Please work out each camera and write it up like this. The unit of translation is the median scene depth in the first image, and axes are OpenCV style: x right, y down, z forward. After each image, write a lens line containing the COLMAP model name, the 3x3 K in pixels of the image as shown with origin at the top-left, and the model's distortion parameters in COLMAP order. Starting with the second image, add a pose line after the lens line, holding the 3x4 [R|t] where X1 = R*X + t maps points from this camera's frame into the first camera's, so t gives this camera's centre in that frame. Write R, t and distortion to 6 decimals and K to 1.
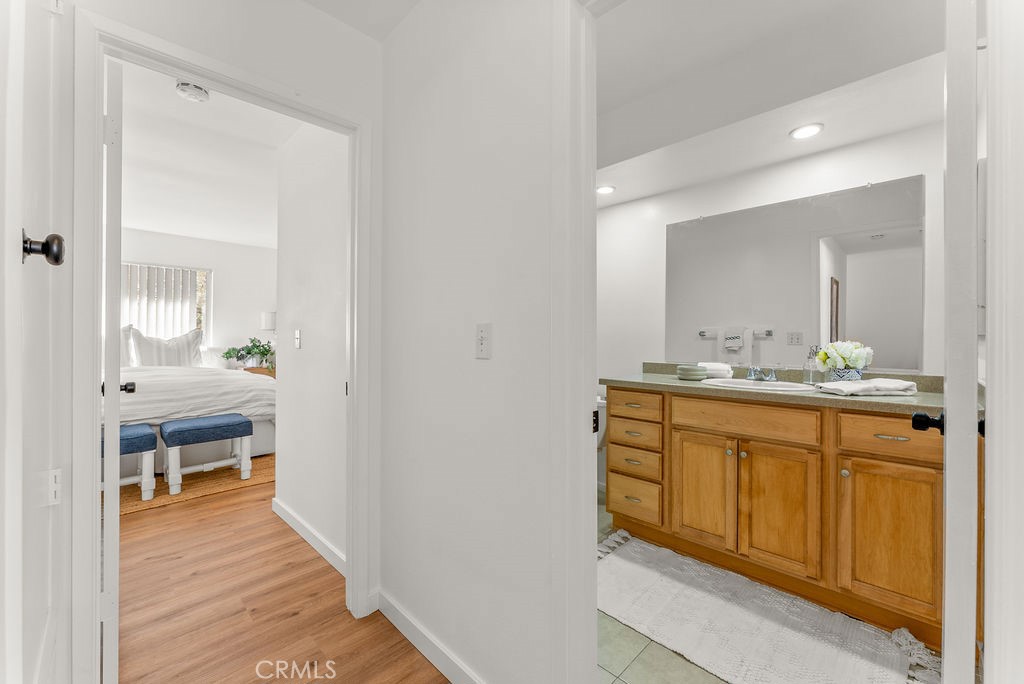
lens RADIAL K [[412.7, 0, 512.4], [0, 412.7, 338.6], [0, 0, 1]] dist [0.001103, 0.000168]
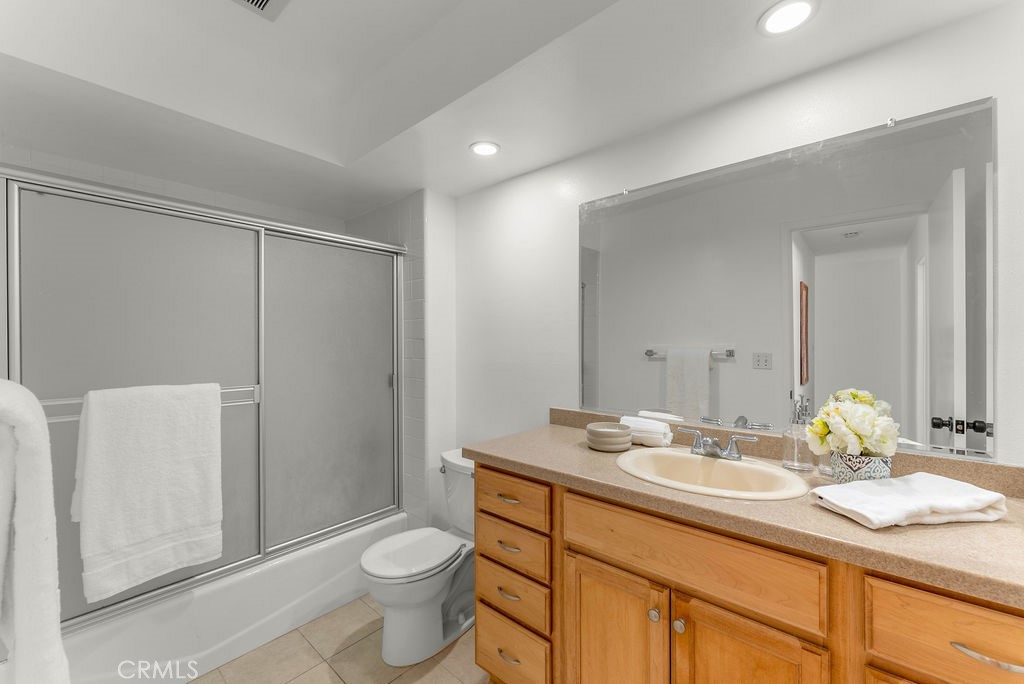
lens RADIAL K [[412.7, 0, 512.9], [0, 412.7, 342.2], [0, 0, 1]] dist [0.001103, 0.000168]
pose [[0.997761, -0.009213, 0.066238, 0.281977], [0.009168, 0.999957, 0.000981, -0.069257], [-0.066244, -0.000371, 0.997803, 0.436864]]
